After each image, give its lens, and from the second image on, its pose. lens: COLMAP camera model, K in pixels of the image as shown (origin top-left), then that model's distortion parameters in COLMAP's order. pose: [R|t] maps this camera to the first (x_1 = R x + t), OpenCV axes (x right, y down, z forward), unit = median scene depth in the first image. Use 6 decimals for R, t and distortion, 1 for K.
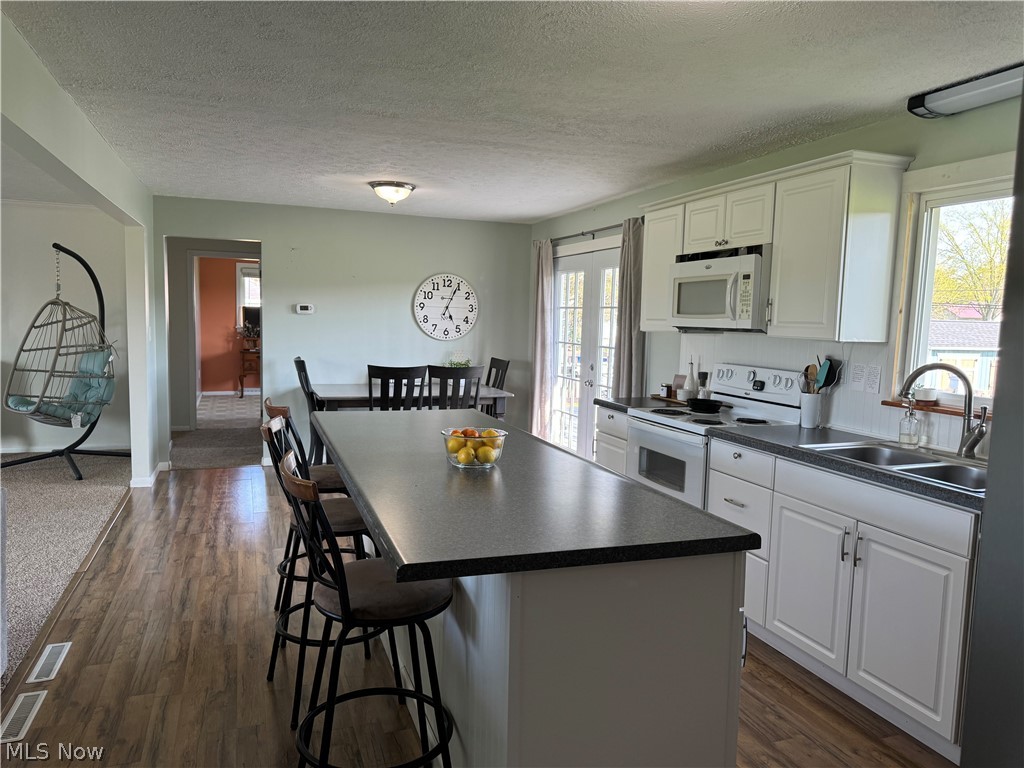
lens RADIAL K [[724.6, 0, 504.3], [0, 724.6, 387.8], [0, 0, 1]] dist [0.068306, -0.105259]
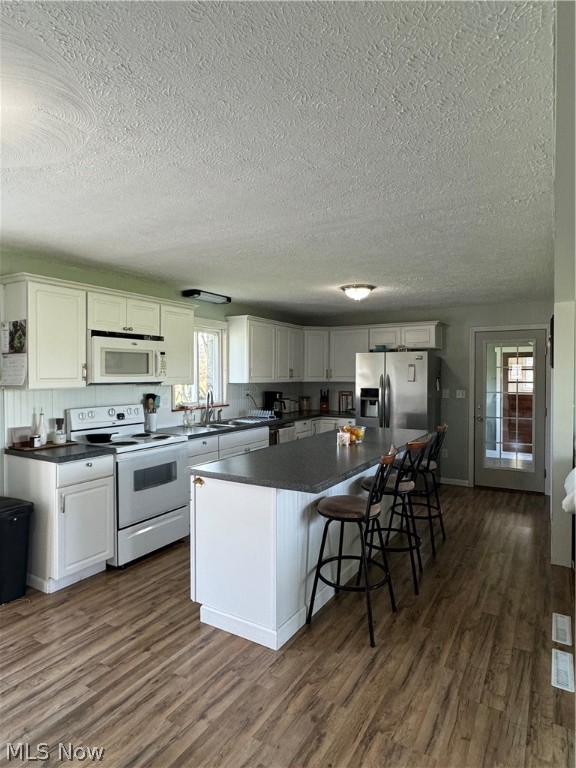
lens RADIAL K [[454.4, 0, 288.0], [0, 454.4, 384.0], [0, 0, 1]] dist [-0.000441, -0.001014]
pose [[-0.641709, -0.043956, 0.765688, -0.683627], [0.055100, 0.993134, 0.103191, -0.163300], [-0.764967, 0.108408, -0.634881, 1.376686]]
